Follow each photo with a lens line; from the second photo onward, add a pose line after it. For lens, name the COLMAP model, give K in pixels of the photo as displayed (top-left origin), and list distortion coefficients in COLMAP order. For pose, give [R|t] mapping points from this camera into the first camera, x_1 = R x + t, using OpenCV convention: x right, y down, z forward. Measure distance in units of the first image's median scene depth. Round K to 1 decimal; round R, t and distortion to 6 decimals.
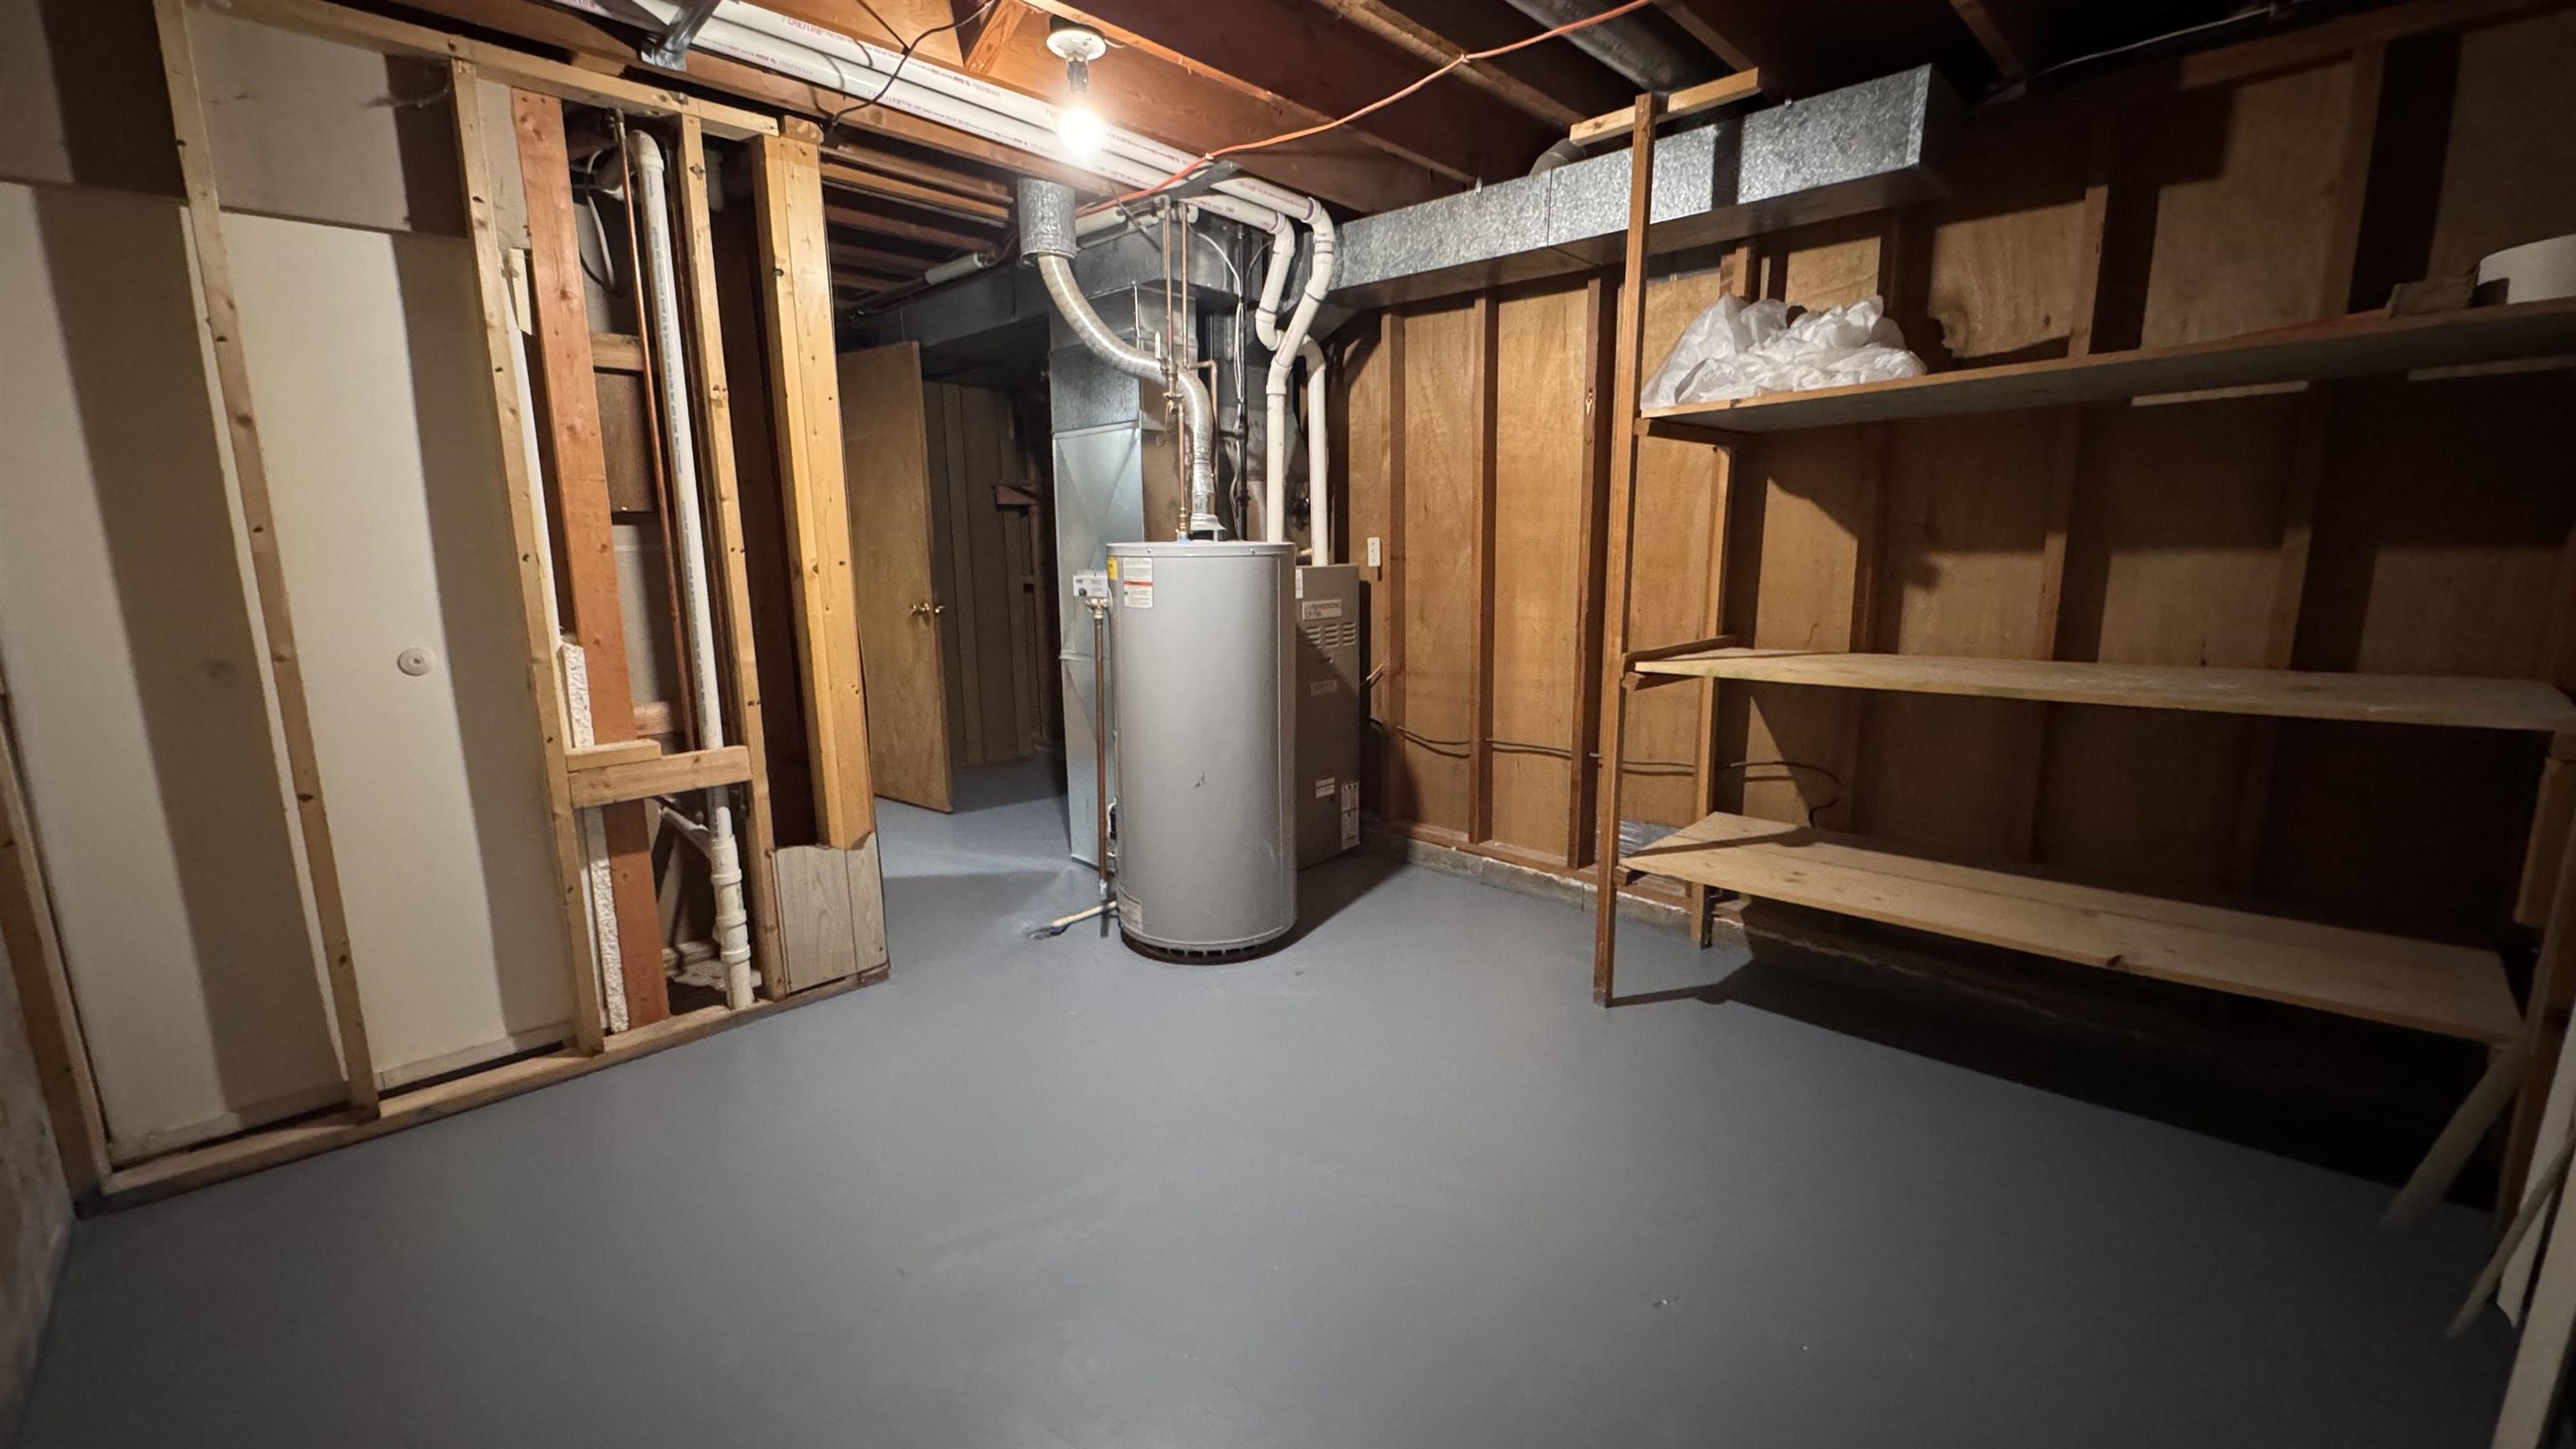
lens RADIAL K [[1044.4, 0, 1291.3], [0, 1044.4, 725.4], [0, 0, 1]] dist [-0.003627, -0.000111]
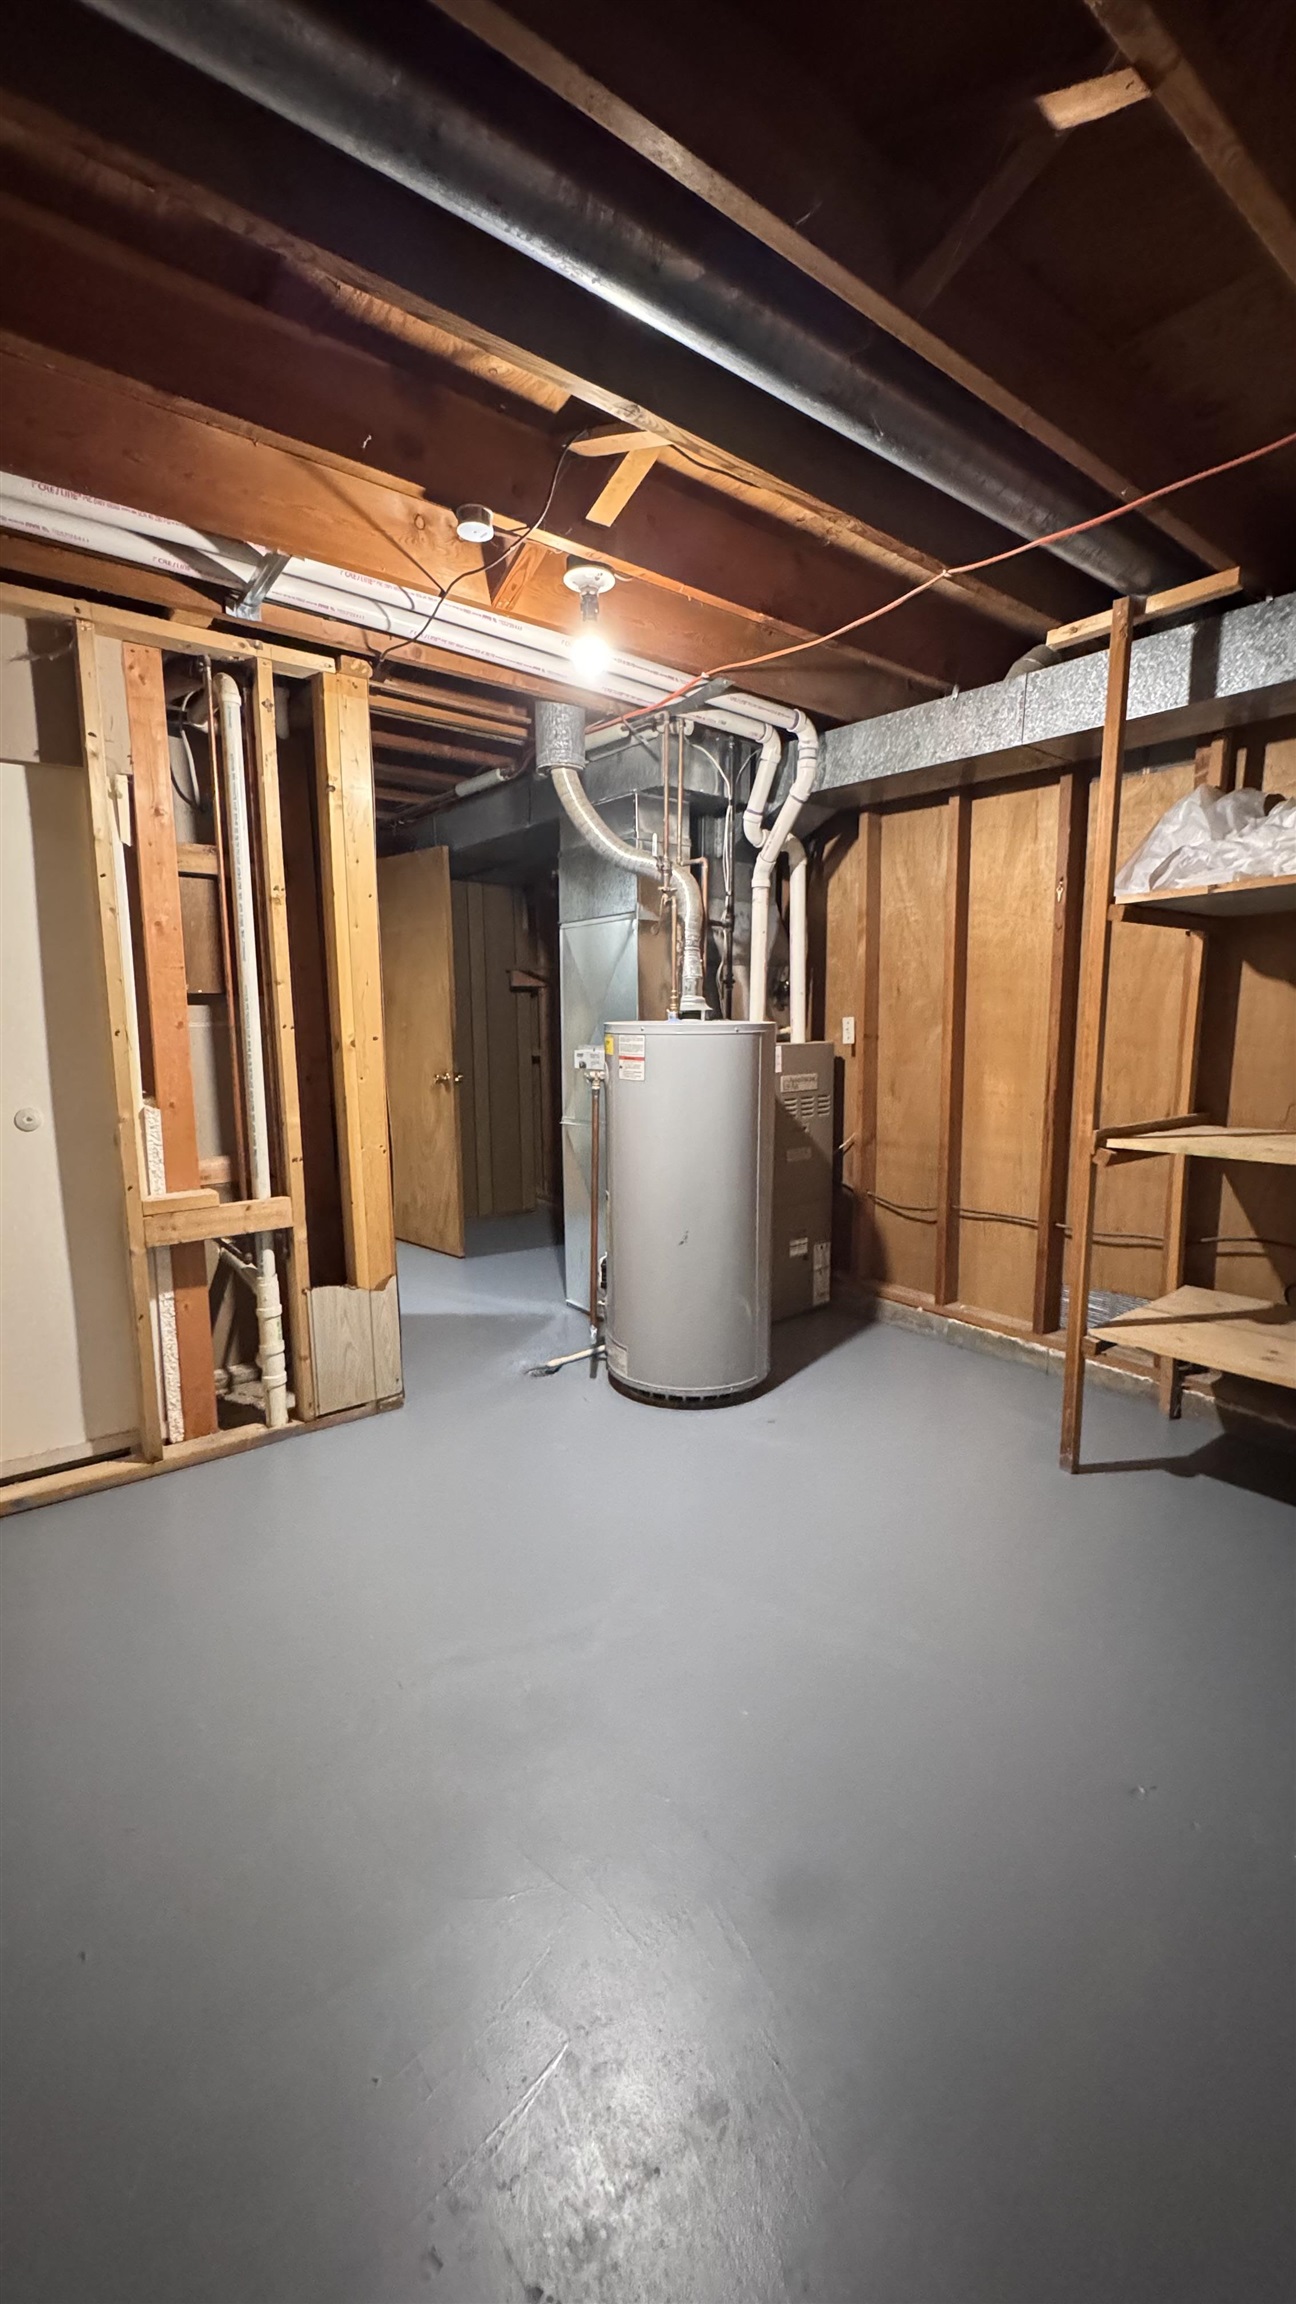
lens RADIAL K [[934.1, 0, 648.8], [0, 934.1, 1148.5], [0, 0, 1]] dist [-0.003627, -0.000111]
pose [[0.991987, 0.020405, -0.124683, -0.003932], [-0.024878, 0.999098, -0.034427, -0.007721], [0.123868, 0.037253, 0.991599, 0.028263]]
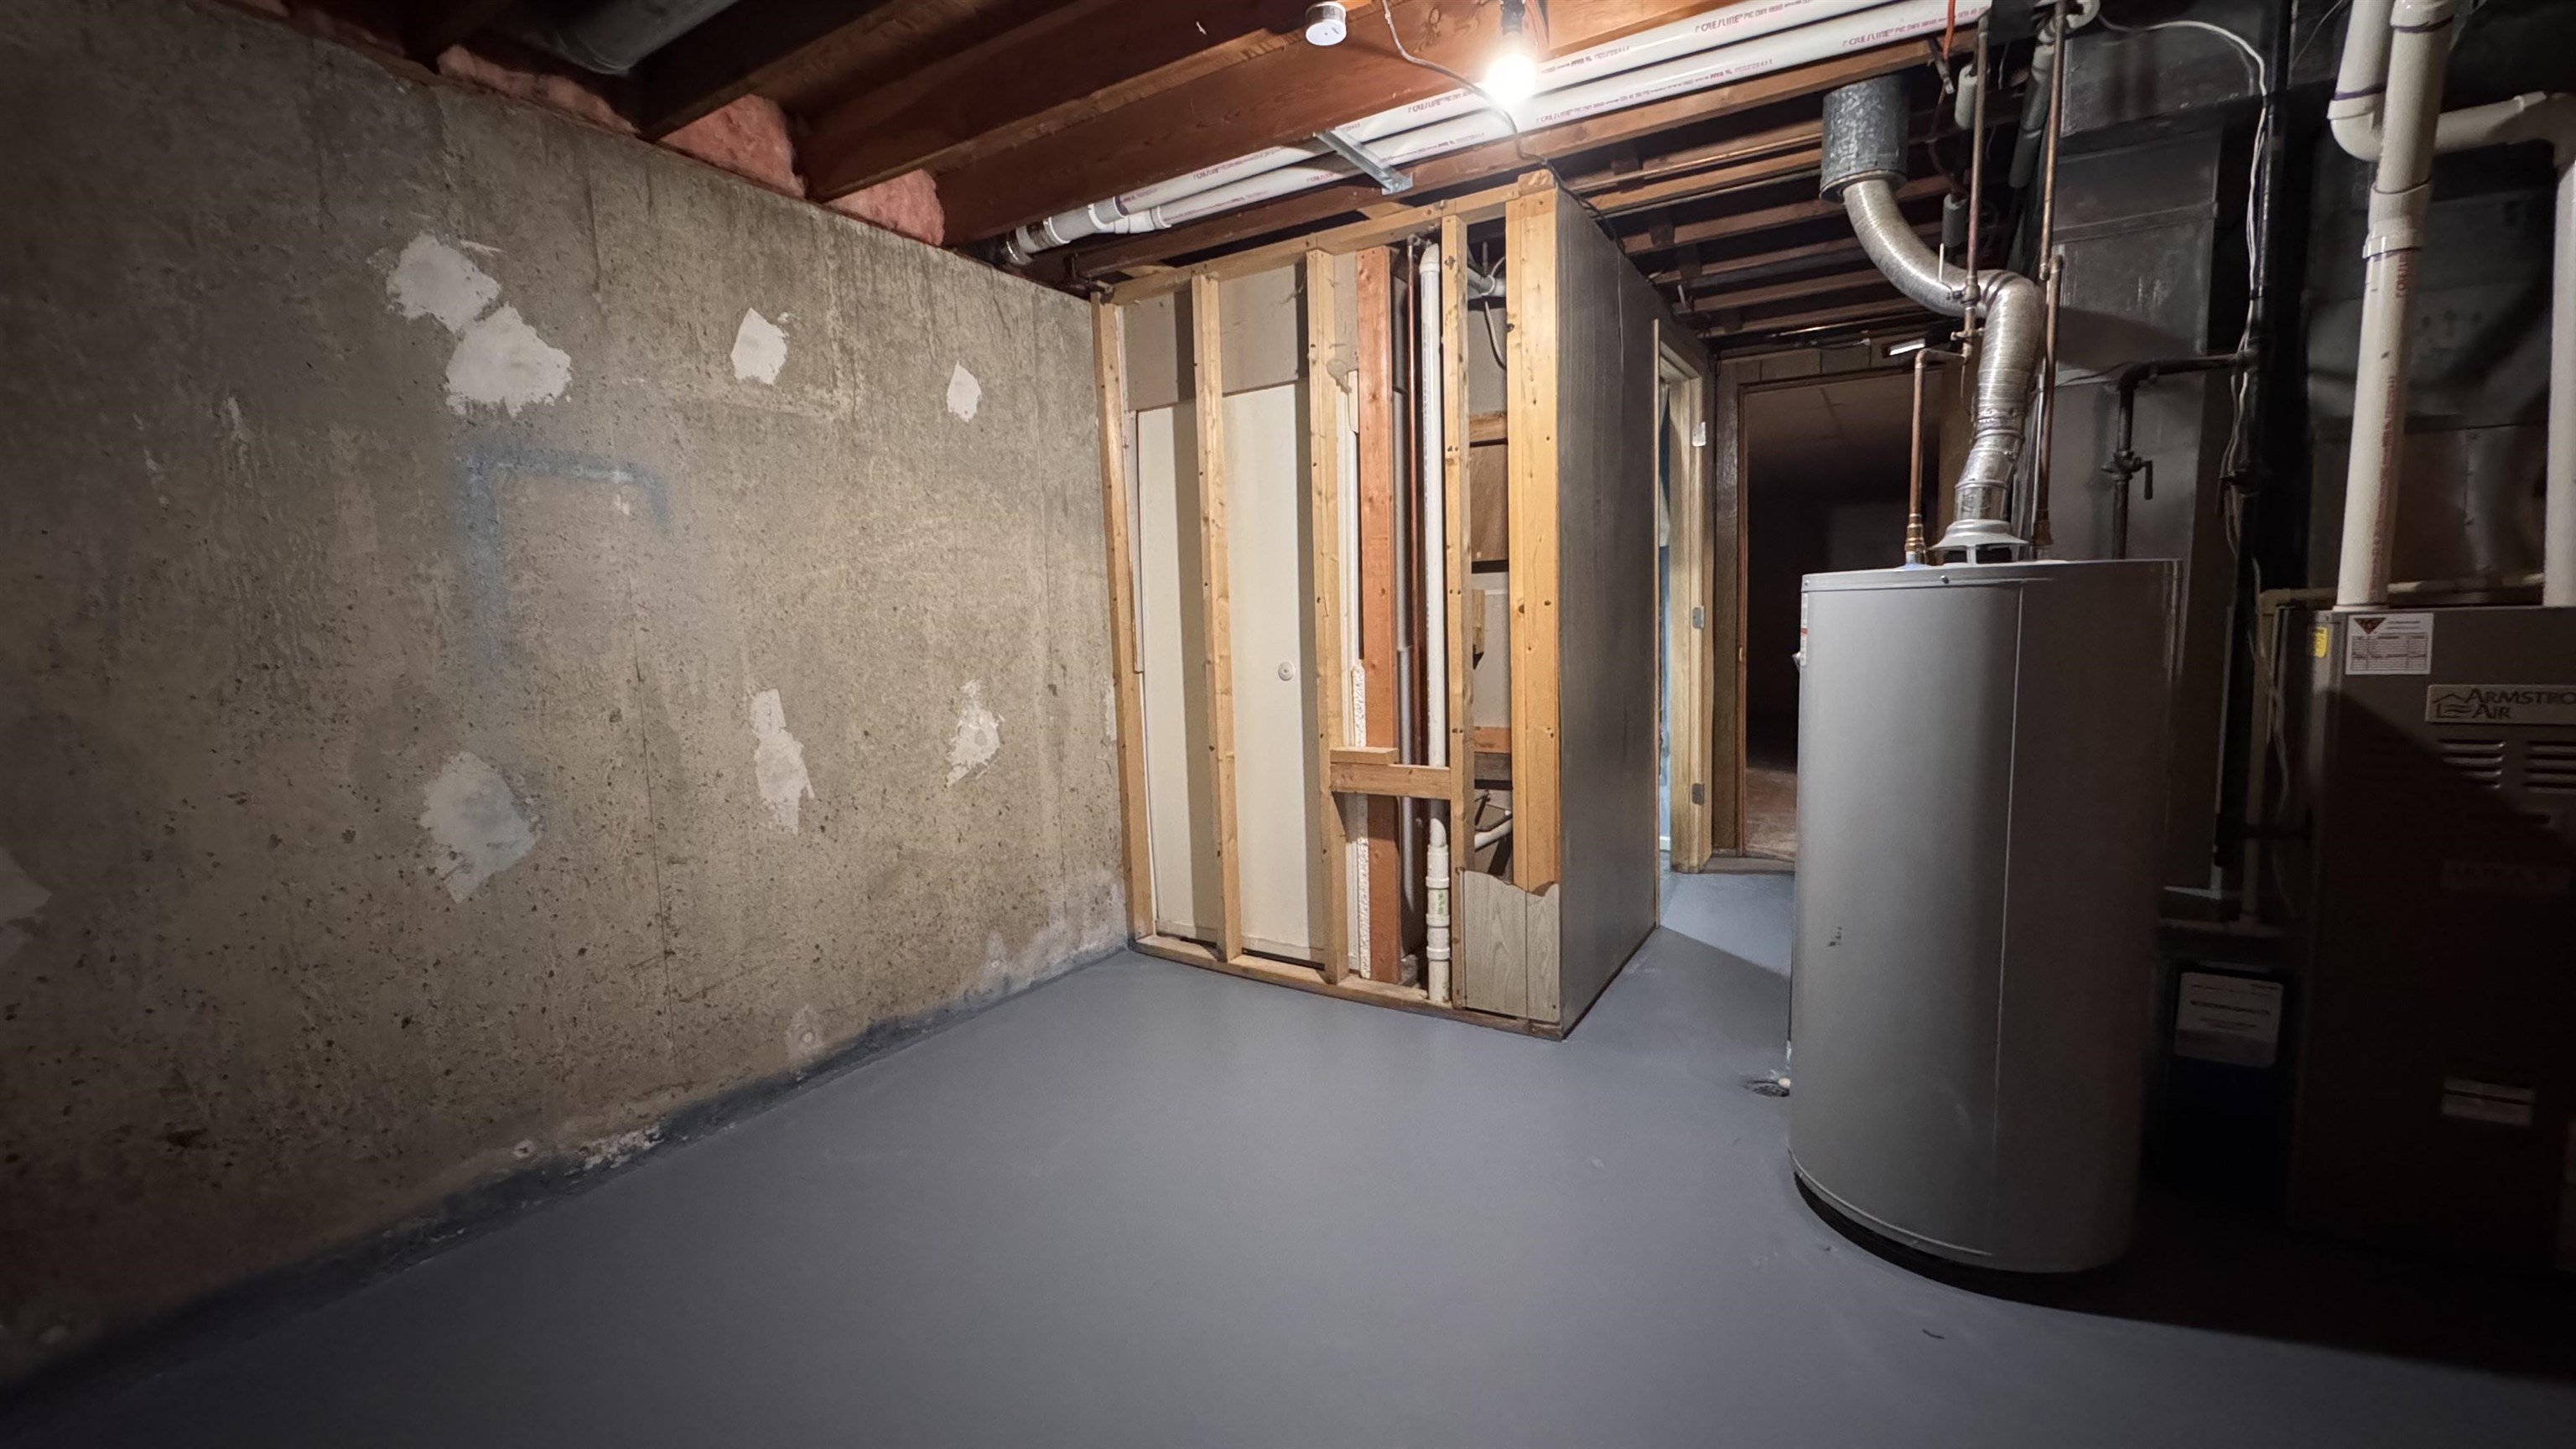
lens RADIAL K [[1044.4, 0, 1297.0], [0, 1044.4, 720.8], [0, 0, 1]] dist [-0.003627, -0.000111]
pose [[0.208995, 0.104203, -0.972349, 0.490288], [-0.149214, 0.986062, 0.073600, -0.083770], [0.966466, 0.129706, 0.221630, 0.569611]]
